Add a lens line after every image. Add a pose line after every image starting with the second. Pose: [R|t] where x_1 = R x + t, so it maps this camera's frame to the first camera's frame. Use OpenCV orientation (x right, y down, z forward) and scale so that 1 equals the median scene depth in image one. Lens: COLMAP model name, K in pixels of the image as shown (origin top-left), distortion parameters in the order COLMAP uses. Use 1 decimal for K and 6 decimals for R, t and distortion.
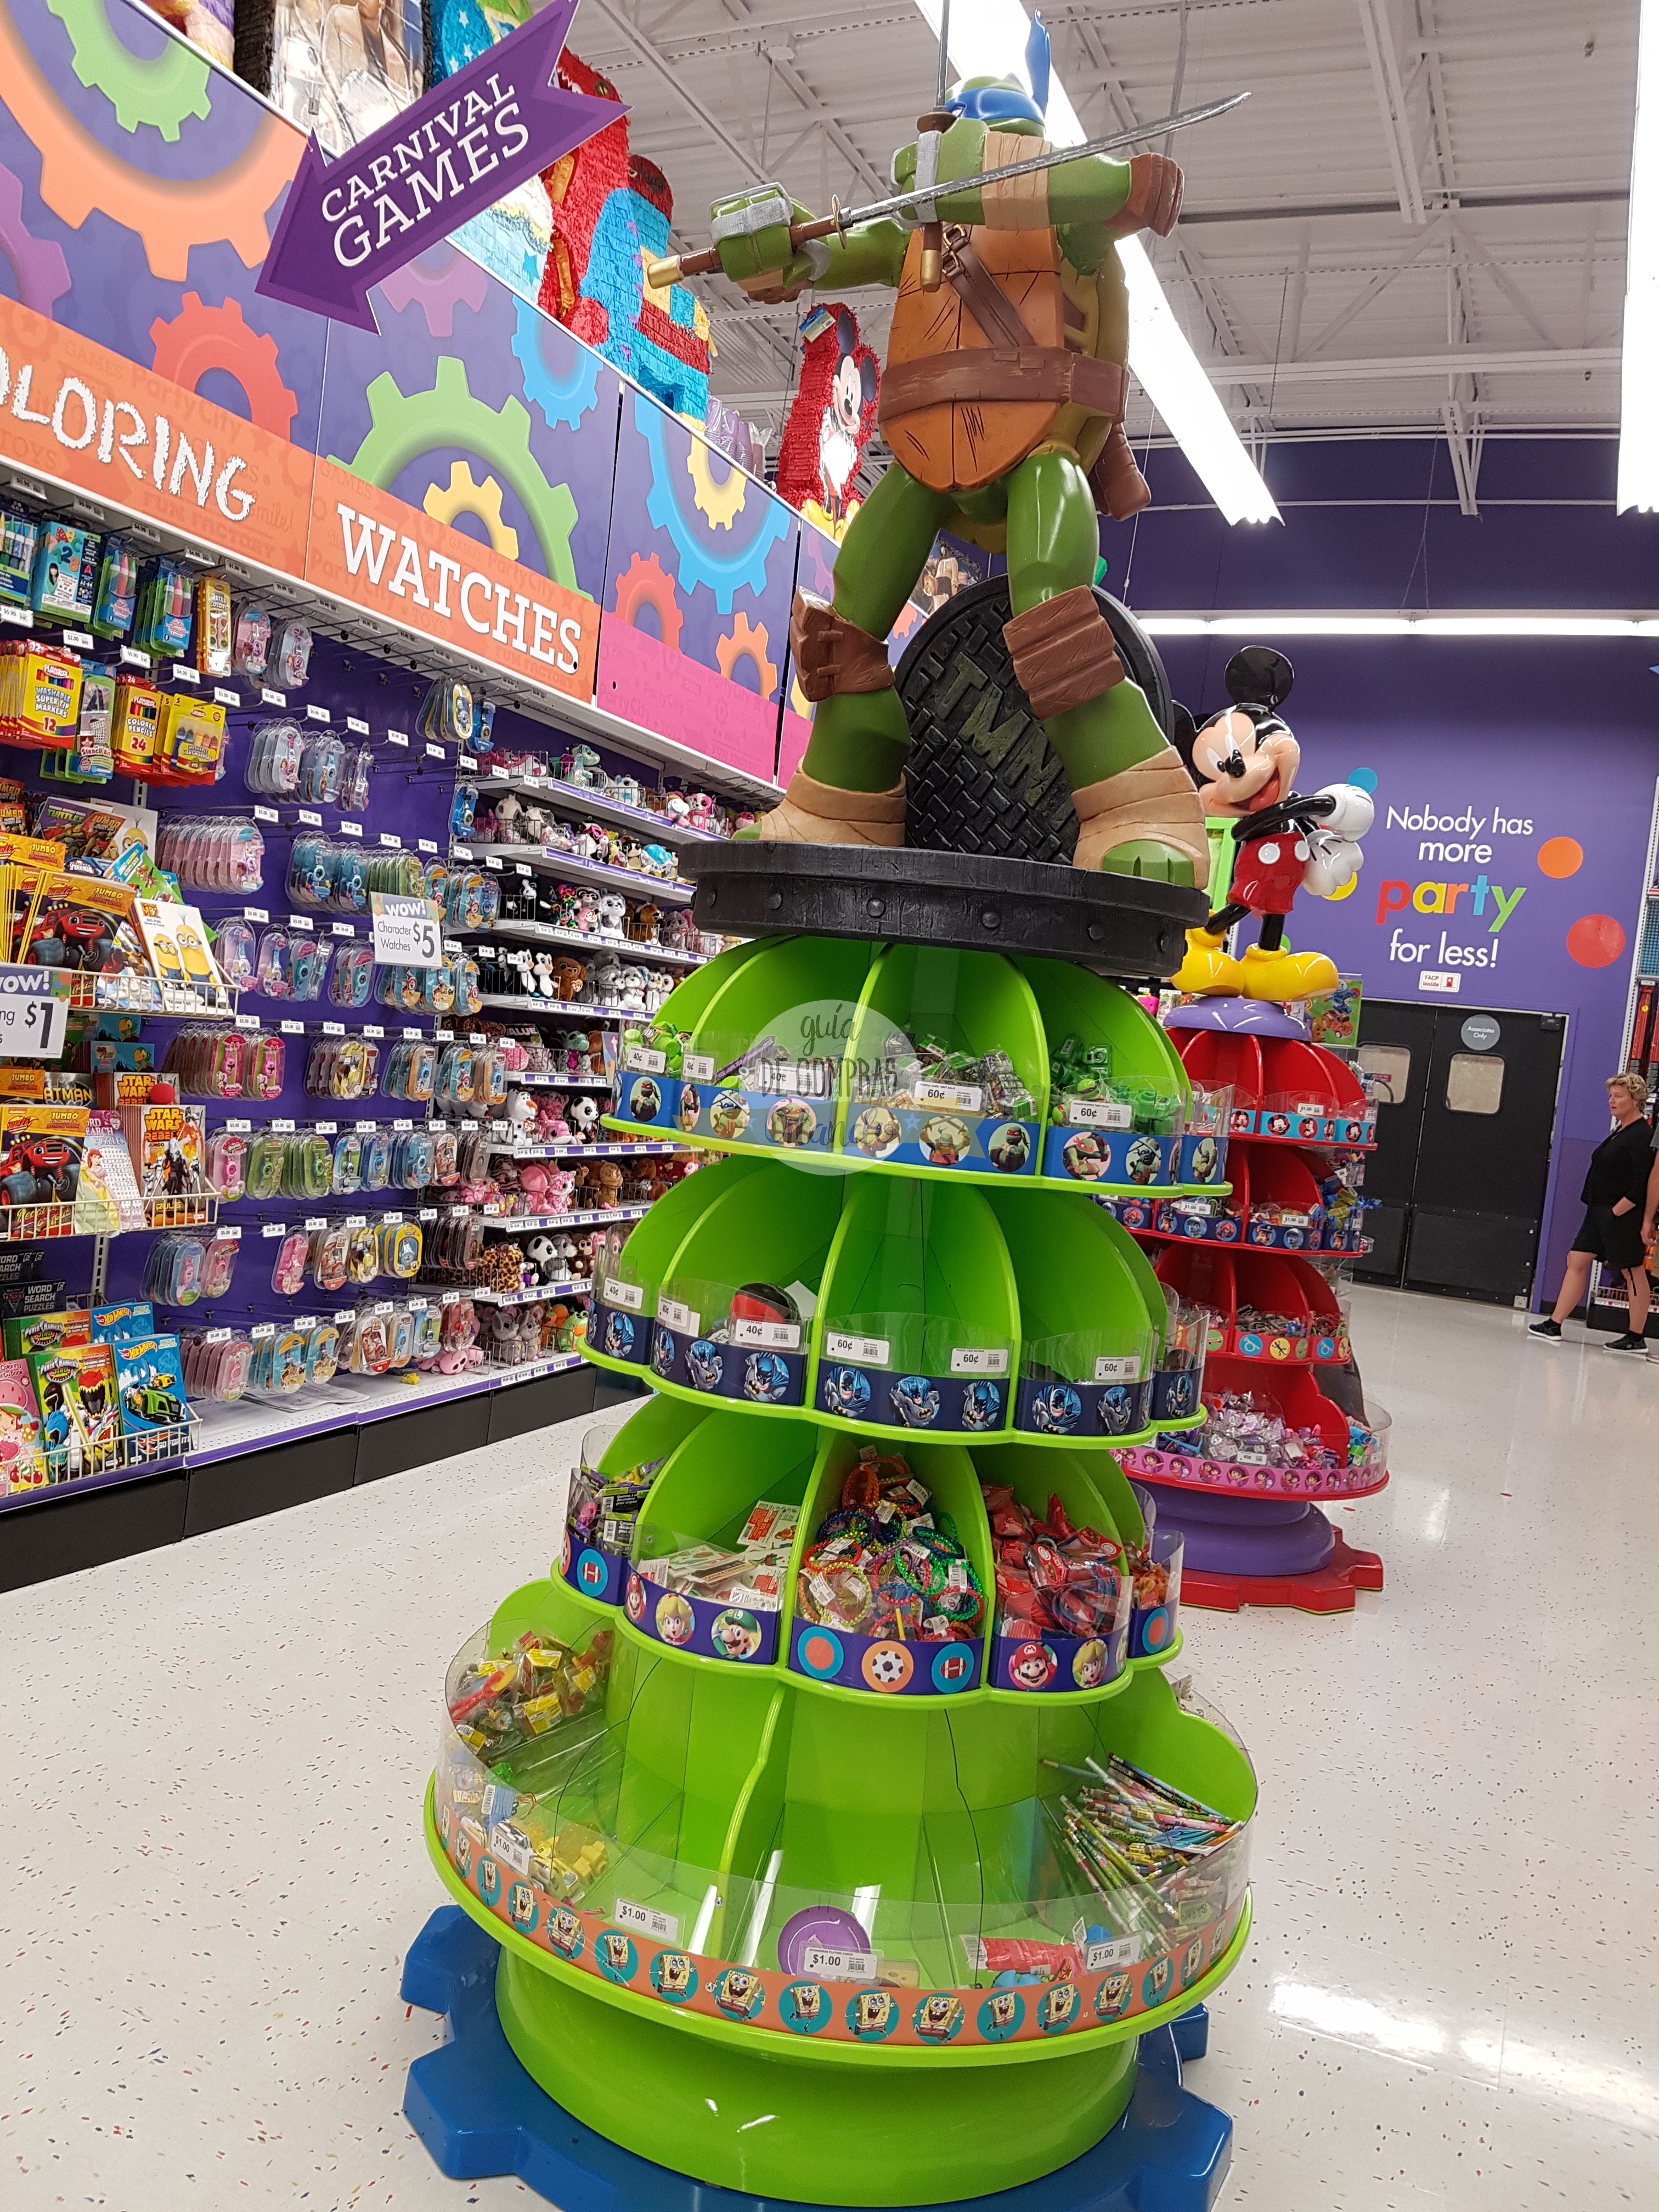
lens RADIAL K [[1733.6, 0, 934.1], [0, 1733.6, 1106.3], [0, 0, 1]] dist [0.233116, -0.374401]
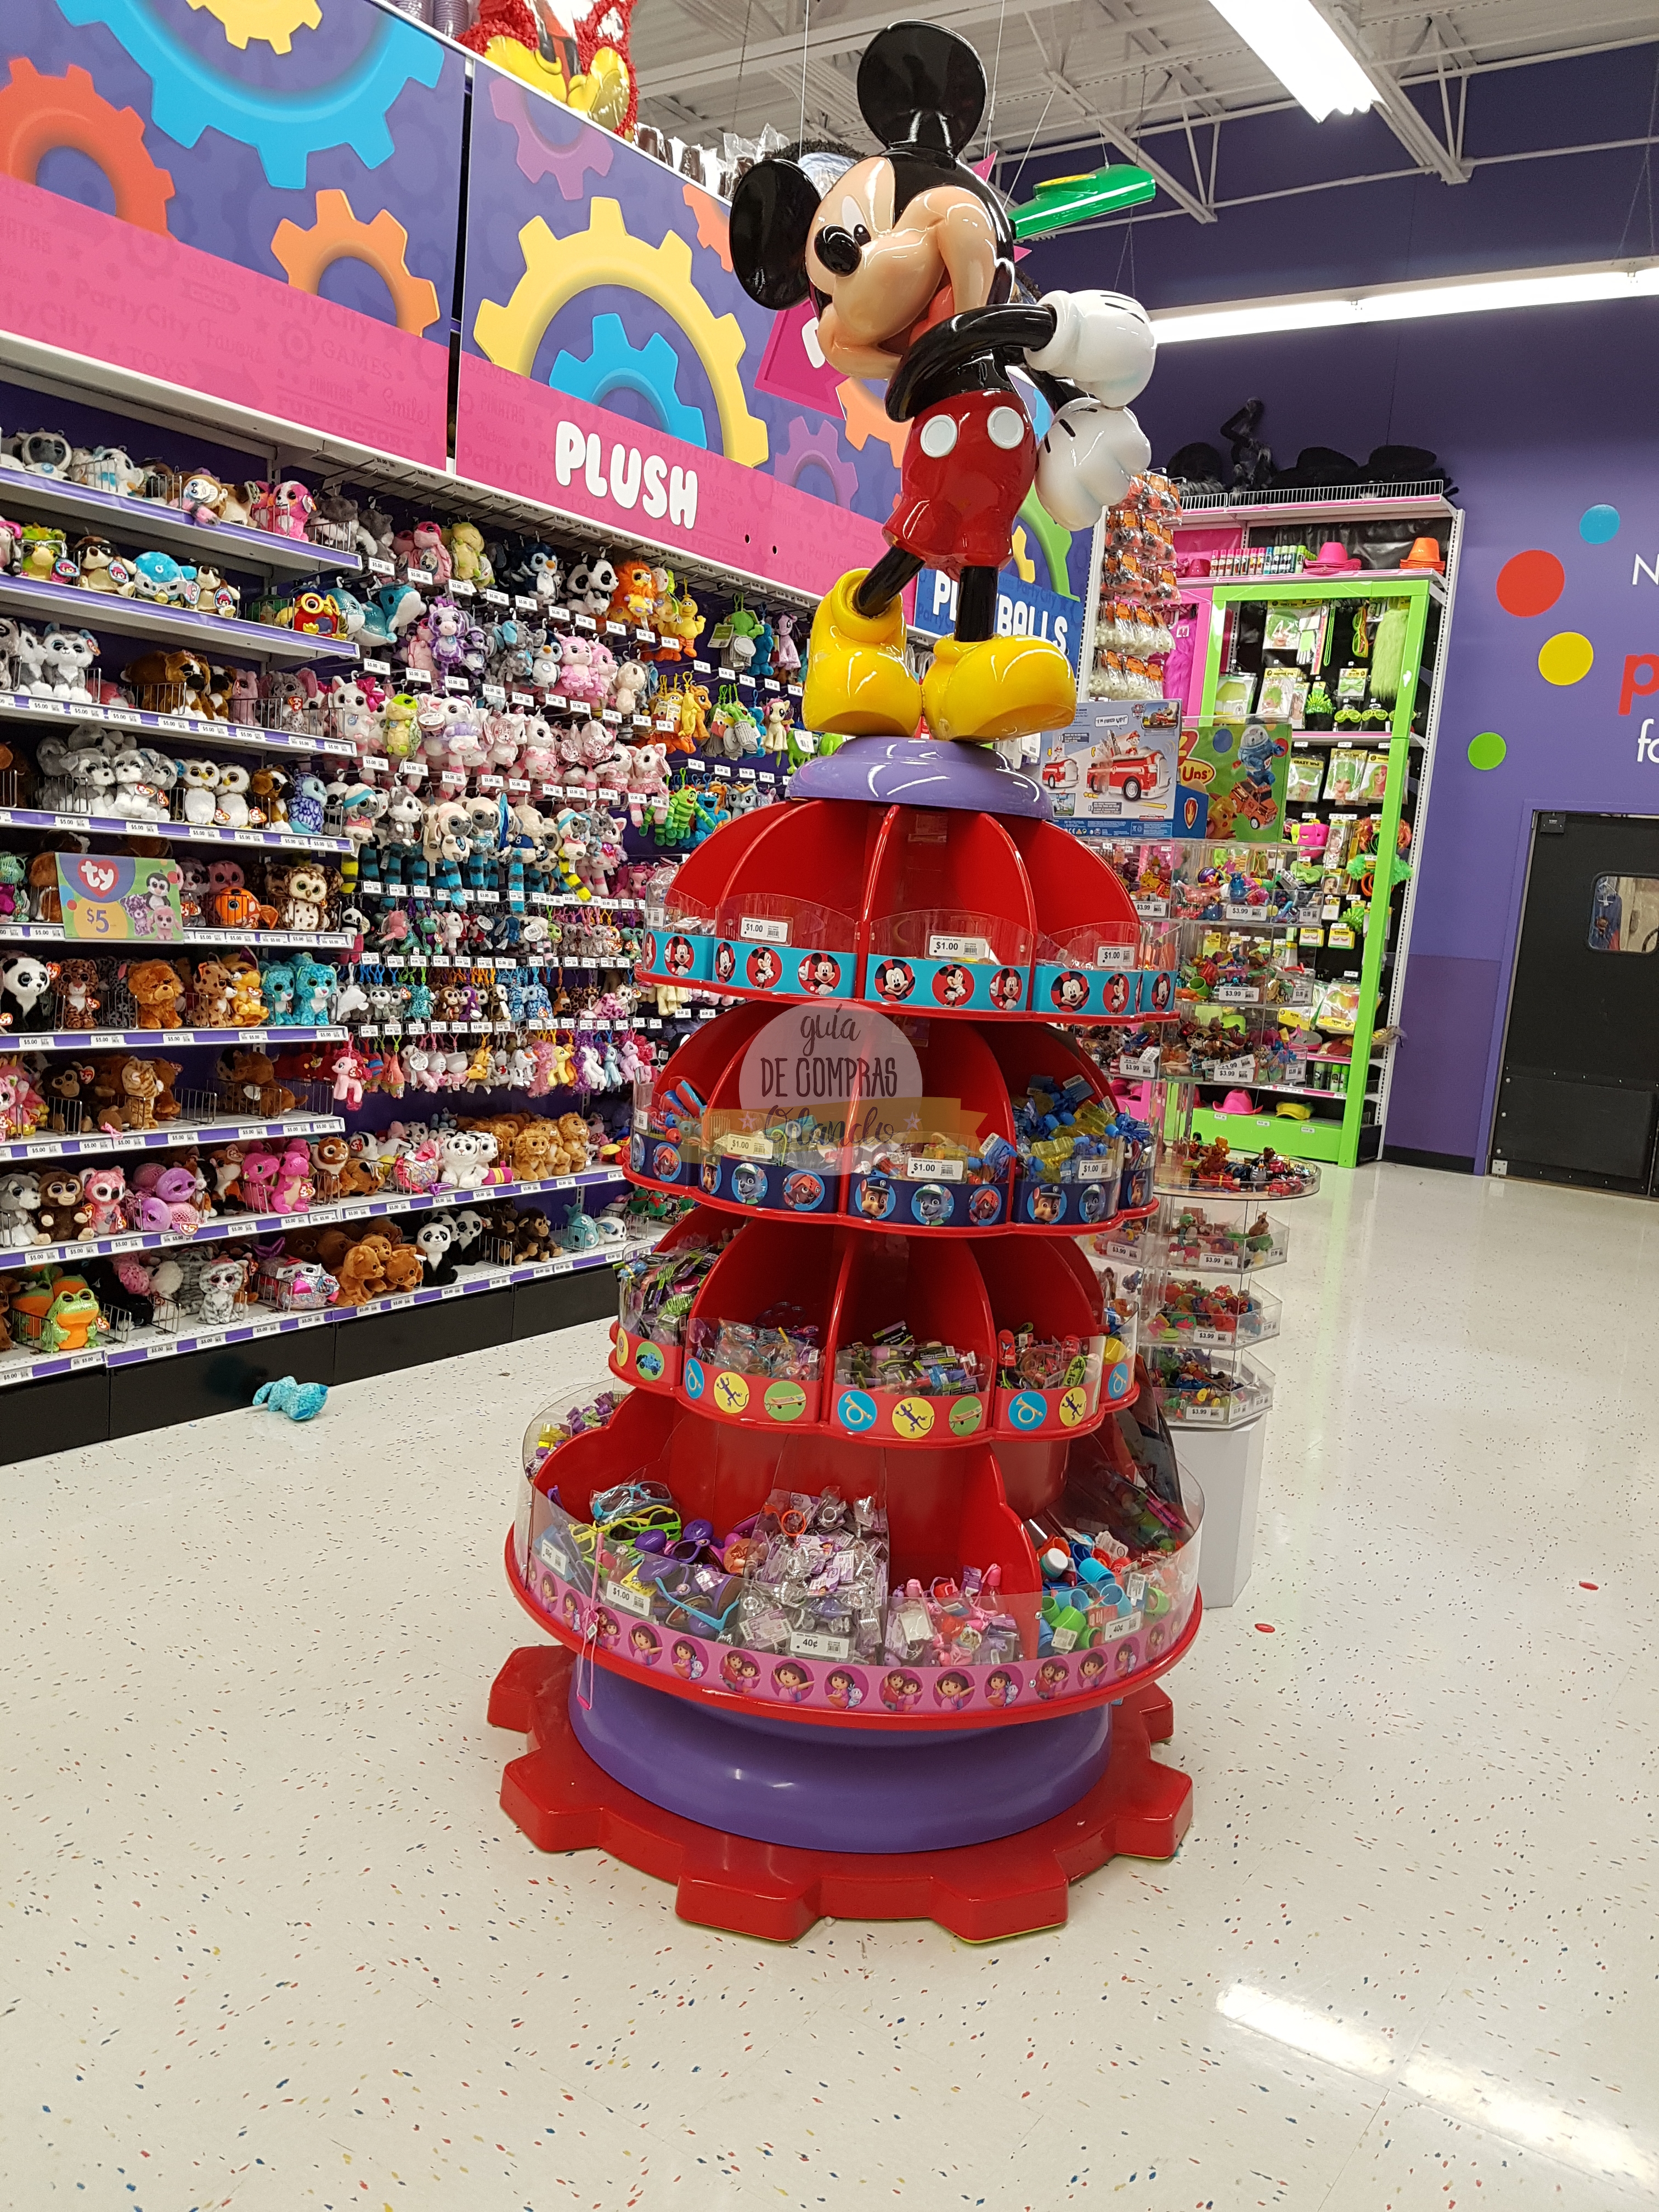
lens RADIAL K [[1733.6, 0, 934.1], [0, 1733.6, 1106.3], [0, 0, 1]] dist [0.233116, -0.374401]
pose [[0.983072, -0.007189, -0.183077, 0.238785], [0.020831, 0.997136, 0.072701, 0.008692], [0.182030, -0.075284, 0.980407, 0.409924]]
